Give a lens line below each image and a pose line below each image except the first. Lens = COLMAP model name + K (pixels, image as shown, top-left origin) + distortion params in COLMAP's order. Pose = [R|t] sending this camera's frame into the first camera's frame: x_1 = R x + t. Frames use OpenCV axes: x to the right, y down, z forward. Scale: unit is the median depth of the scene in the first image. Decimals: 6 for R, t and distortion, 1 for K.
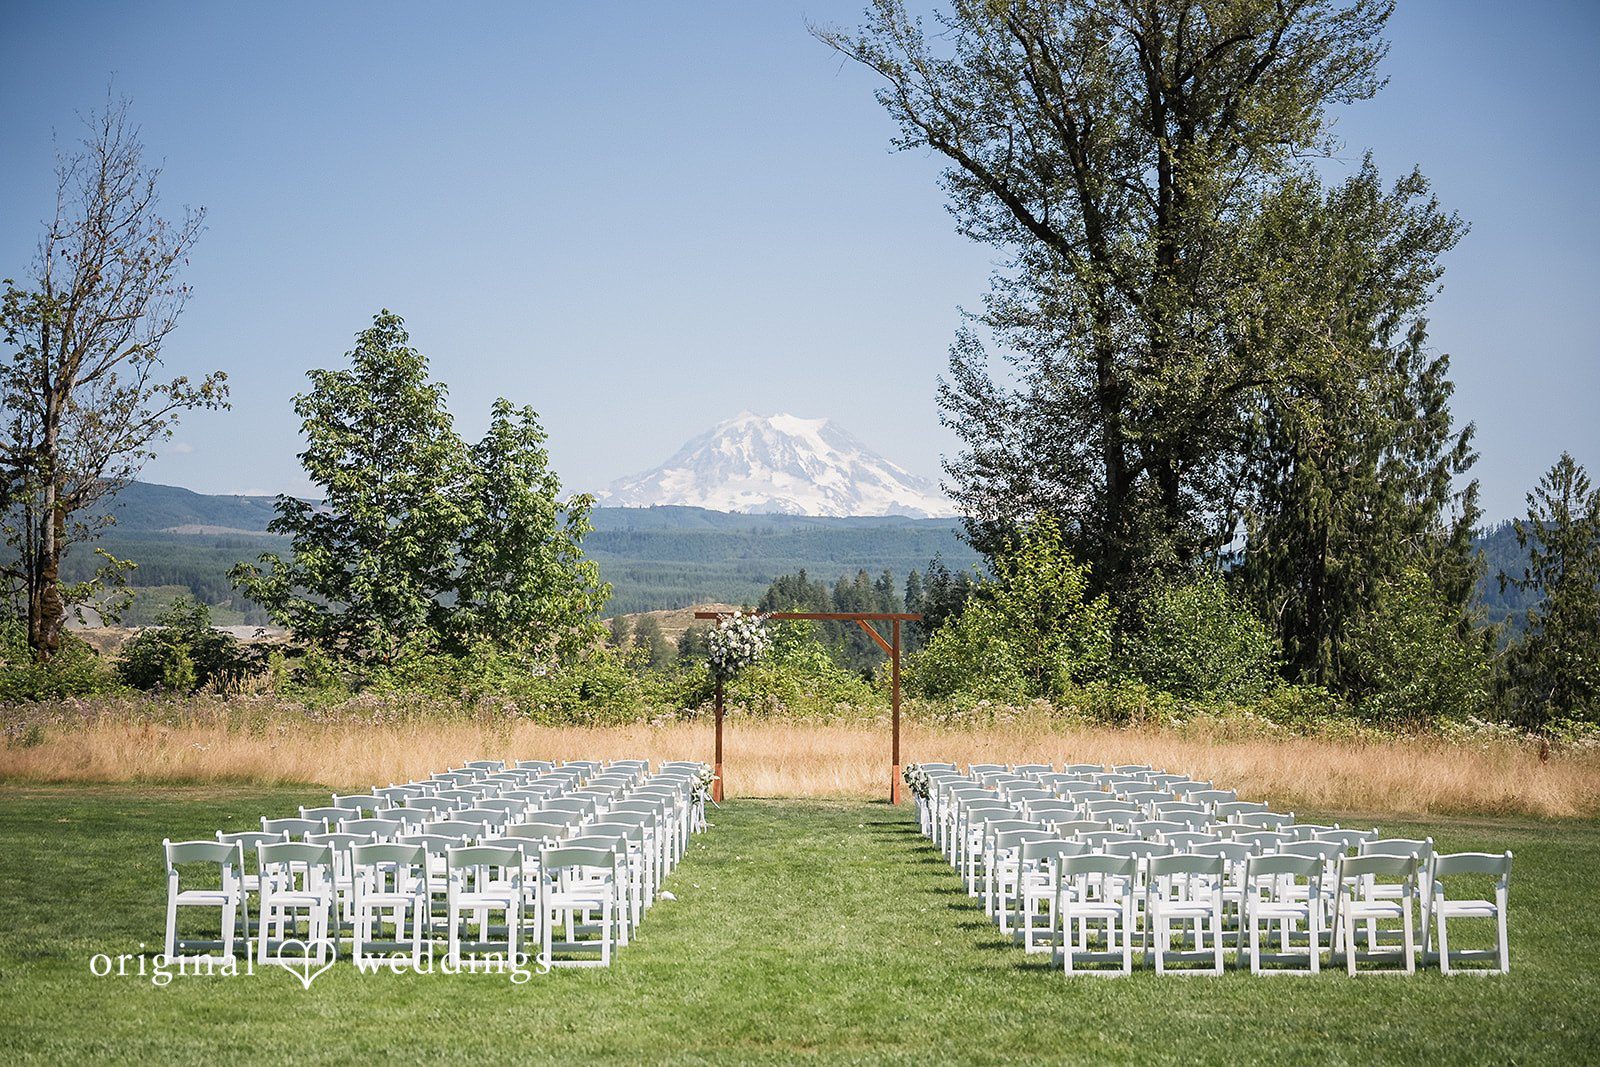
lens RADIAL K [[1912.1, 0, 686.8], [0, 1912.1, 583.3], [0, 0, 1]] dist [0.038120, 0.002982]
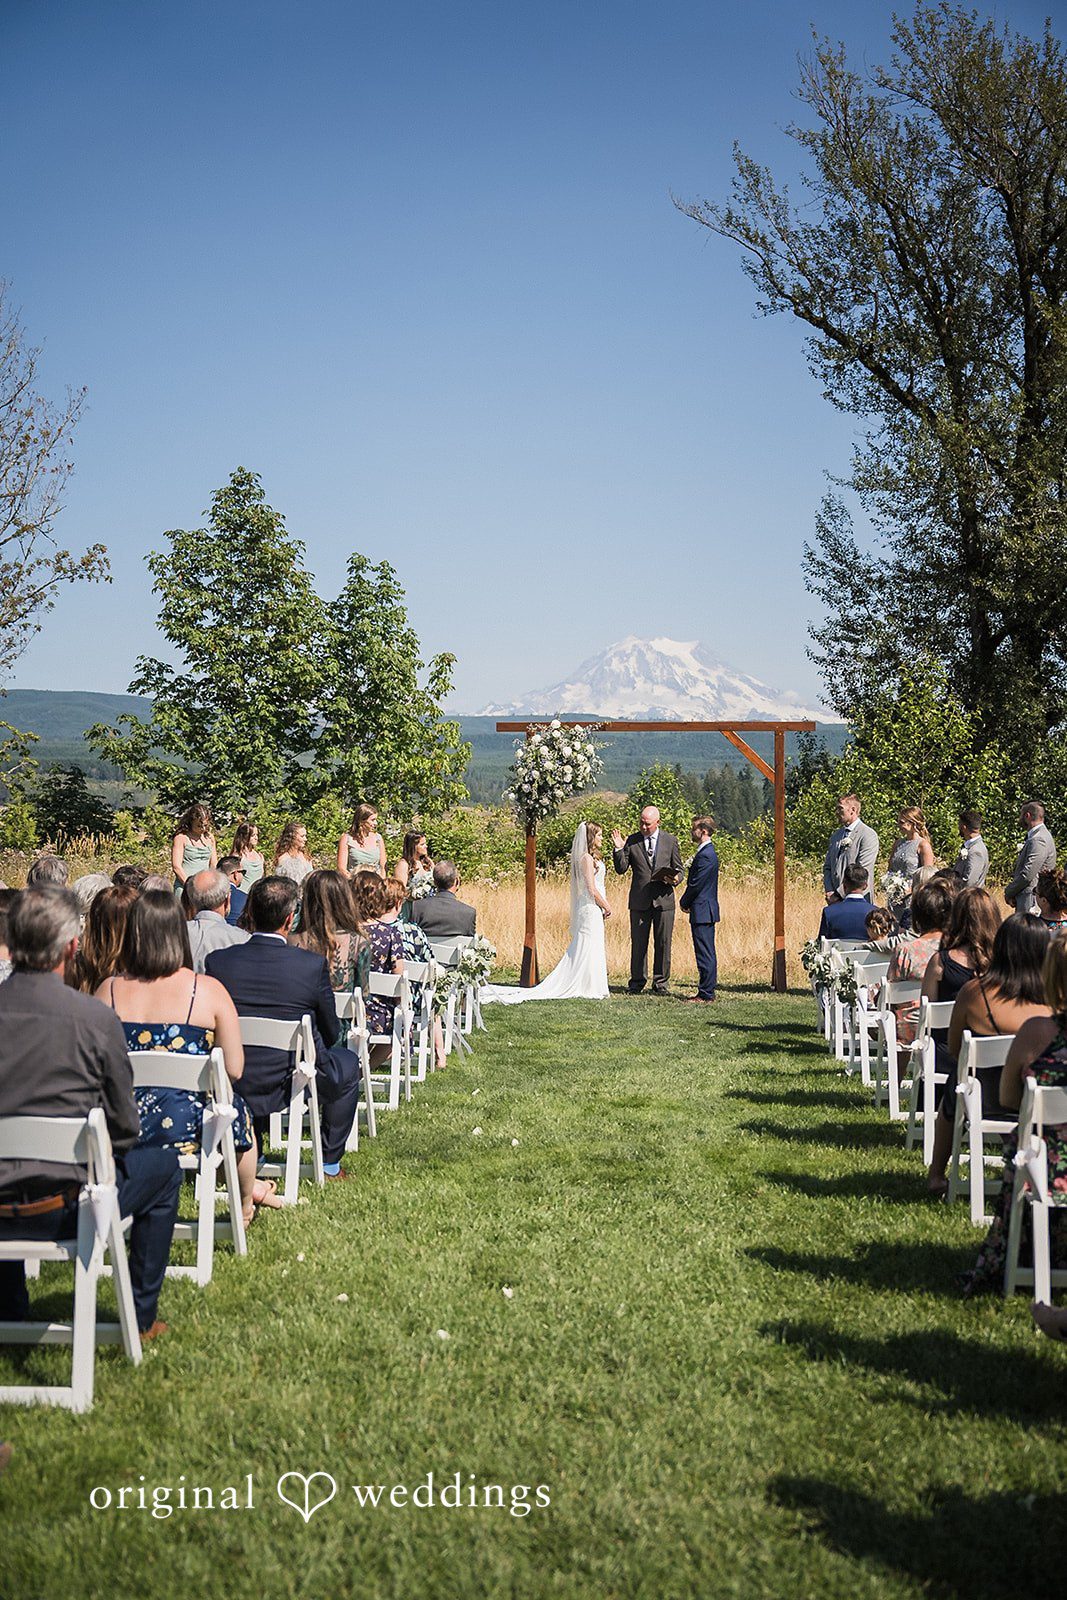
lens RADIAL K [[1472.3, 0, 551.1], [0, 1472.3, 798.9], [0, 0, 1]] dist [0.034408, -0.008395]
pose [[0.999623, -0.002210, -0.027350, 0.019100], [0.002486, 0.999946, 0.010045, 0.018488], [0.027327, -0.010110, 0.999575, 0.217573]]
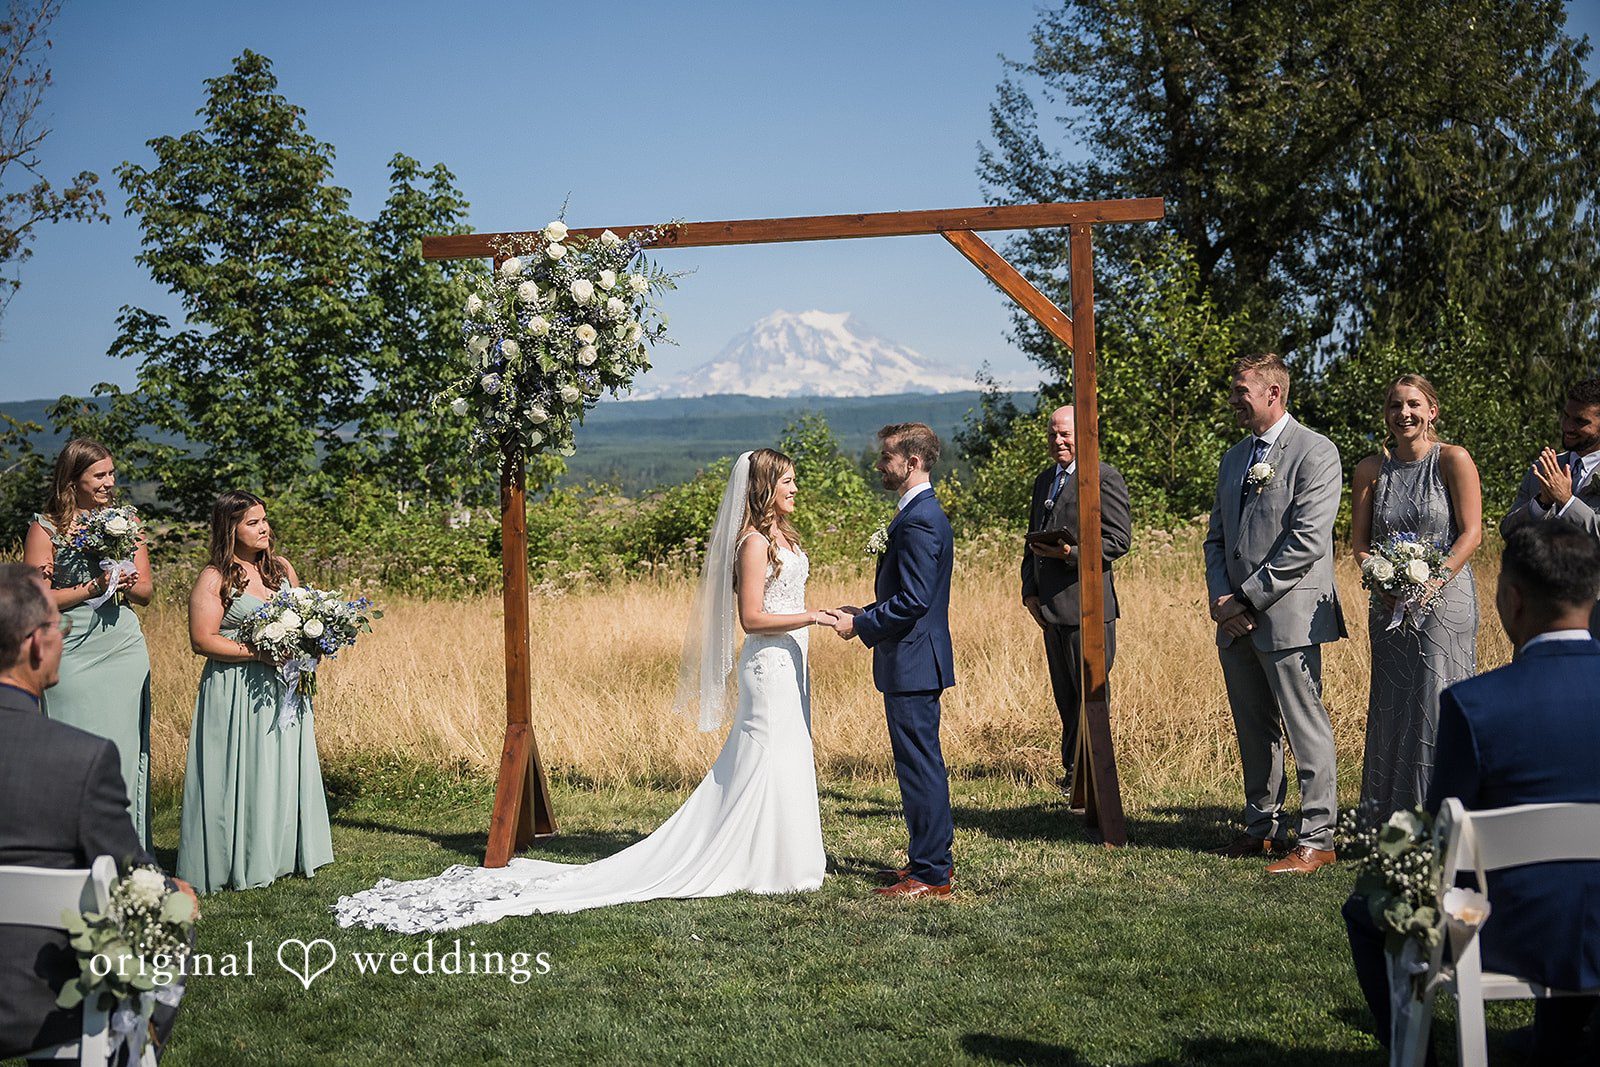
lens RADIAL K [[1472.3, 0, 800.0], [0, 1472.3, 533.5], [0, 0, 1]] dist [0.034408, -0.008395]
pose [[0.998284, -0.048434, 0.032926, 0.026547], [0.046937, 0.997892, 0.044814, 0.026562], [-0.035027, -0.043191, 0.998453, 0.366063]]
